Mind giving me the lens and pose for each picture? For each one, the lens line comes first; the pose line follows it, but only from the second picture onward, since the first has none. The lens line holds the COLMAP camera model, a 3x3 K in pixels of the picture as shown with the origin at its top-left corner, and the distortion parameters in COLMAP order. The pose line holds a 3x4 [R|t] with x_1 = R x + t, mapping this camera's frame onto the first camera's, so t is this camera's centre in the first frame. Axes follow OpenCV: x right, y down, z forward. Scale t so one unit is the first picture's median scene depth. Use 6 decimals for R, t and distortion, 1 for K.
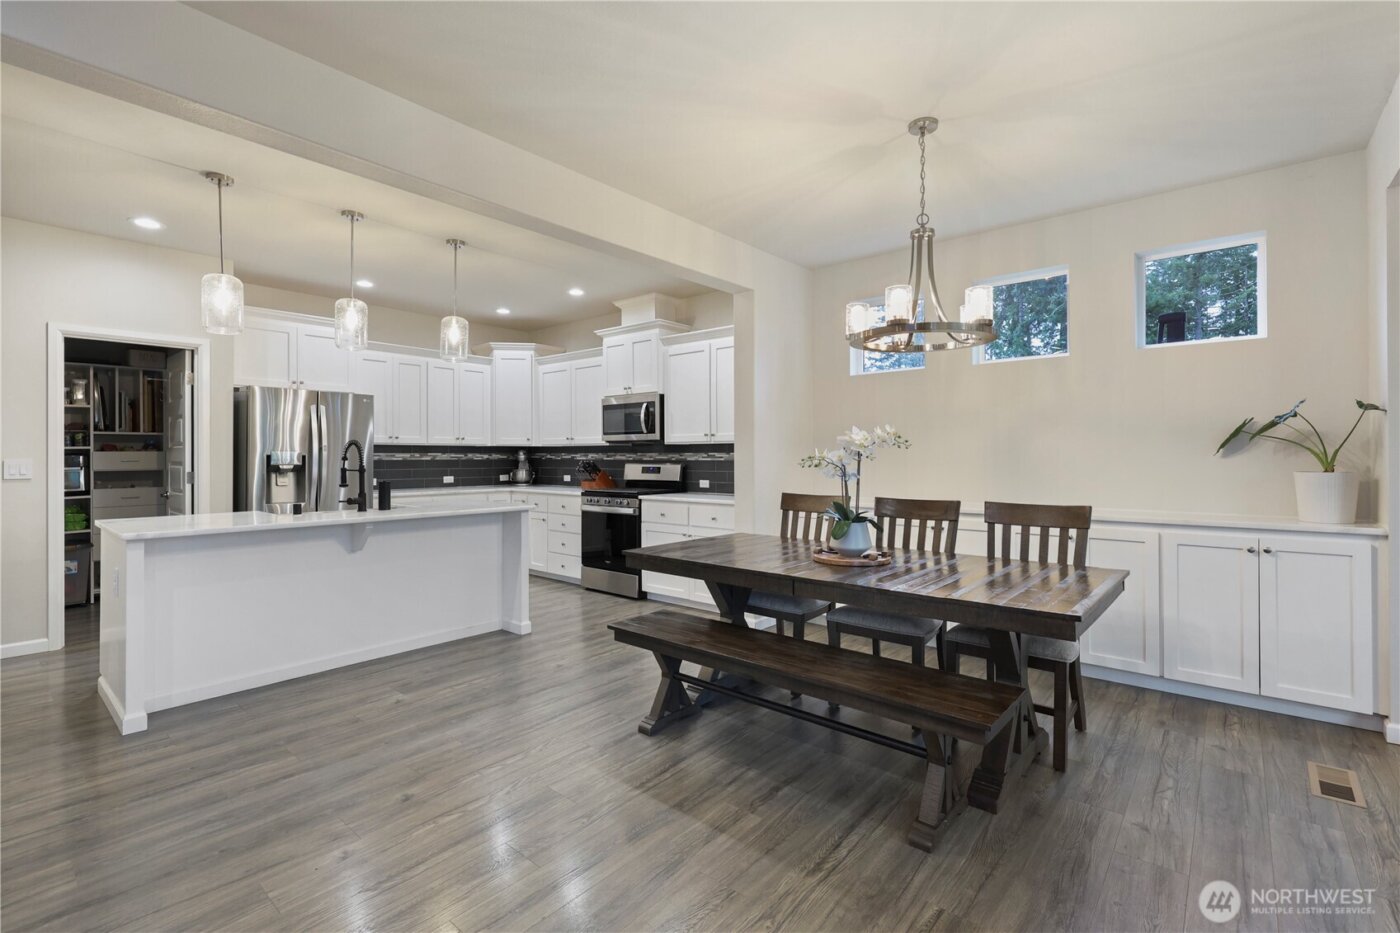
lens RADIAL K [[625.2, 0, 704.9], [0, 625.2, 458.5], [0, 0, 1]] dist [-0.000654, -0.000203]
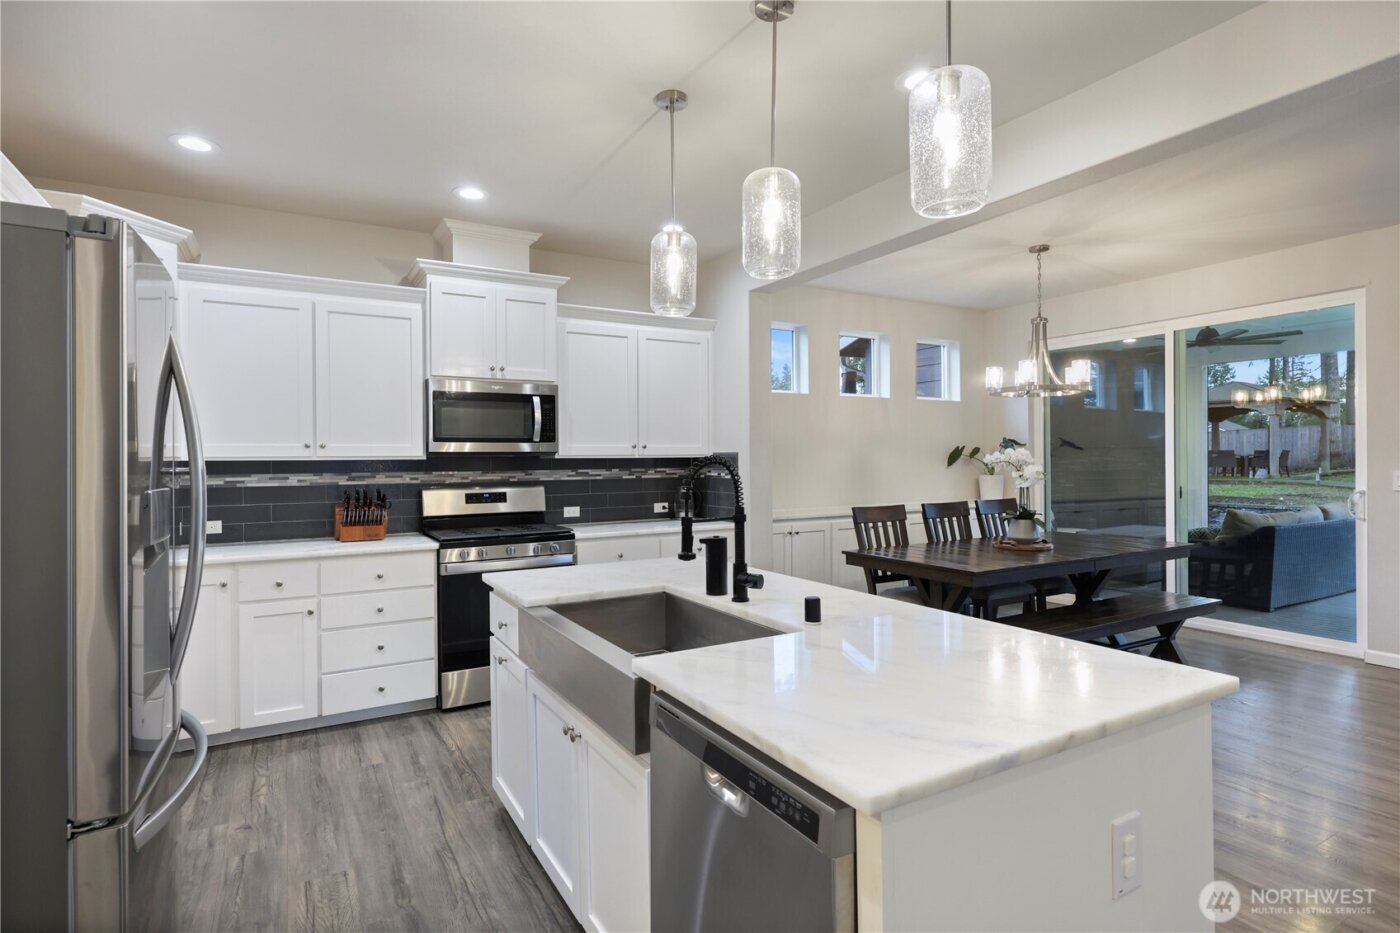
lens RADIAL K [[724.5, 0, 703.5], [0, 724.5, 435.6], [0, 0, 1]] dist [0.025195, -0.000073]
pose [[0.337682, 0.038699, 0.940465, -0.798820], [0.020067, 0.998631, -0.048298, -0.005432], [-0.941046, 0.035182, 0.336443, 0.603855]]
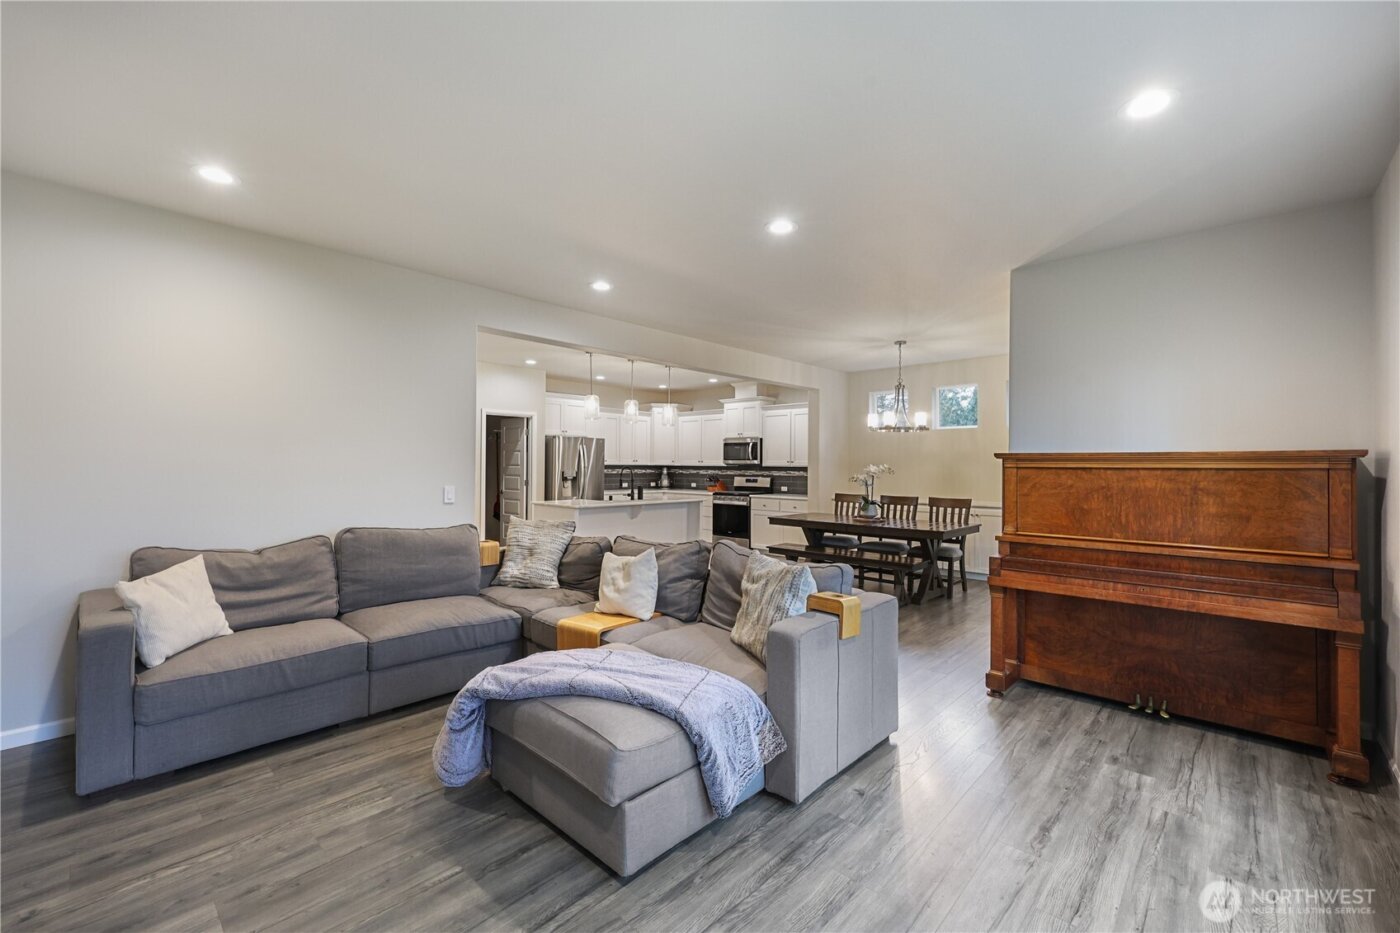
lens RADIAL K [[573.0, 0, 700.0], [0, 573.0, 466.5], [0, 0, 1]] dist [0.000027, 0.000050]
pose [[0.998360, 0.008312, -0.056646, -0.154798], [-0.008449, 0.999962, -0.002195, -0.017916], [0.056626, 0.002670, 0.998392, -0.654071]]
